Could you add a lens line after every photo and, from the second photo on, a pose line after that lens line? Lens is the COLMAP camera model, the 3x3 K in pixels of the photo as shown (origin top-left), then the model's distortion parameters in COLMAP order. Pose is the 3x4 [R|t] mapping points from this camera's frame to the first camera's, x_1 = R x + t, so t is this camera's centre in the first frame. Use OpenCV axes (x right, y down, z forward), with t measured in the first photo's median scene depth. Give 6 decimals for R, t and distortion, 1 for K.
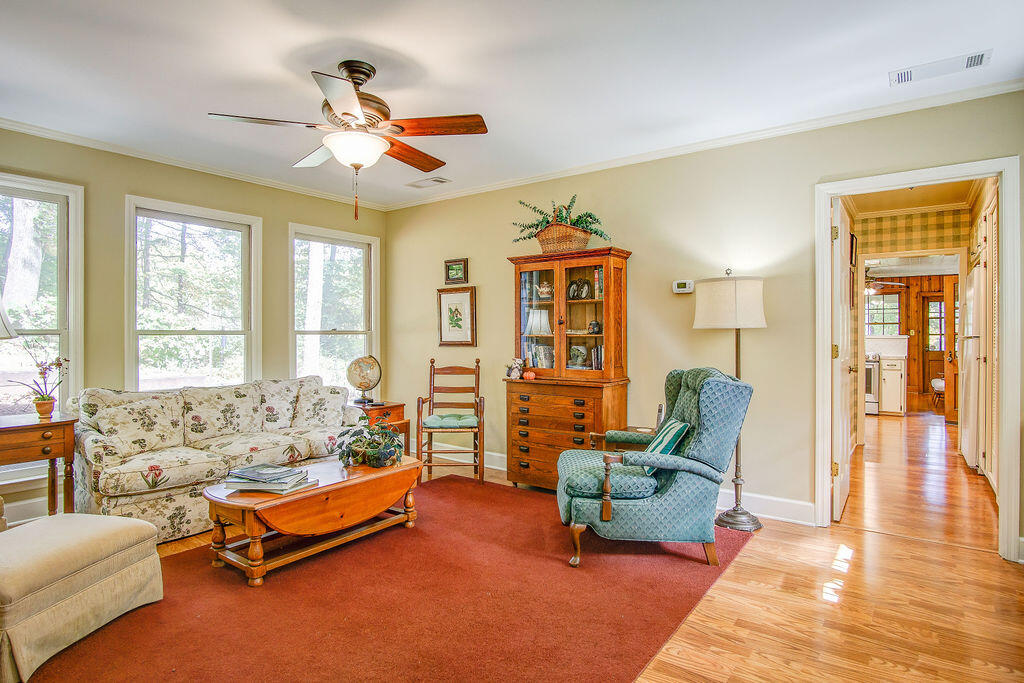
lens RADIAL K [[557.8, 0, 513.9], [0, 557.8, 337.6], [0, 0, 1]] dist [-0.012527, -0.000488]
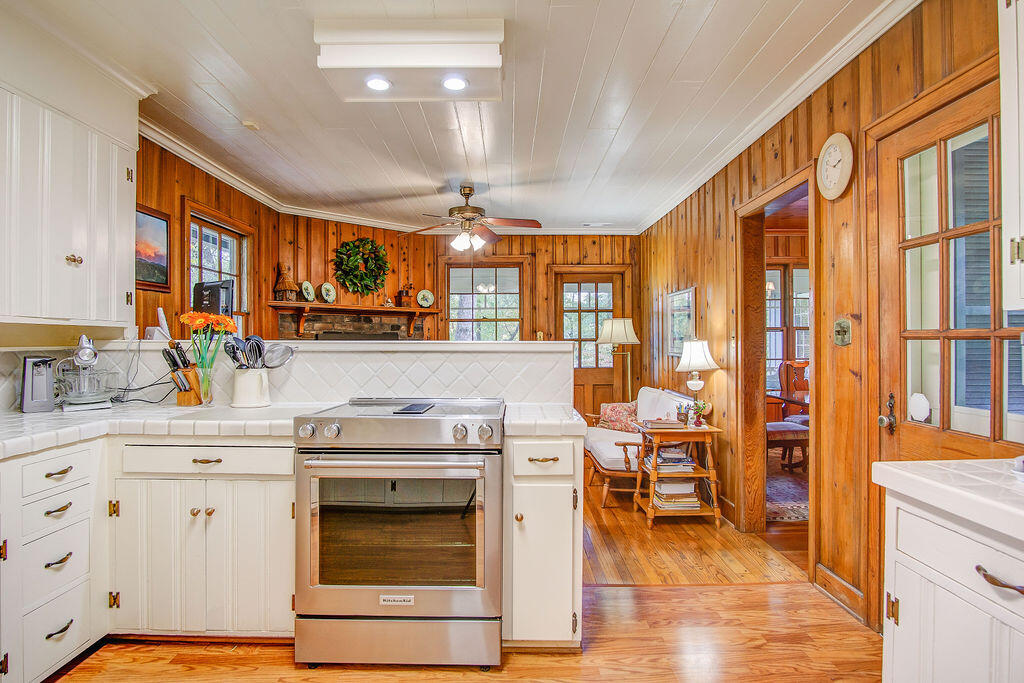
lens RADIAL K [[557.8, 0, 510.0], [0, 557.8, 339.3], [0, 0, 1]] dist [-0.012527, -0.000488]
pose [[0.809392, 0.002225, 0.587265, 0.366197], [0.003355, 0.999959, -0.008413, -0.001231], [-0.587260, 0.008779, 0.809351, 0.565955]]
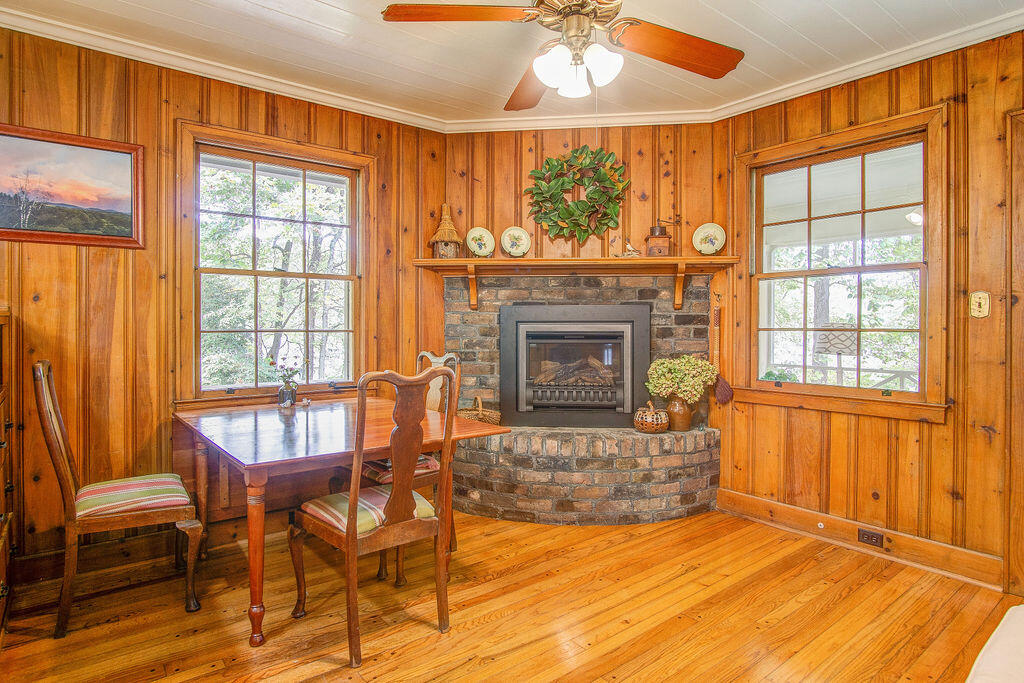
lens RADIAL K [[557.8, 0, 517.2], [0, 557.8, 323.9], [0, 0, 1]] dist [-0.012527, -0.000488]
pose [[0.963381, 0.004154, -0.268103, 0.604680], [-0.005093, 0.999983, -0.002805, 0.000626], [0.268087, 0.004067, 0.963386, 0.746245]]
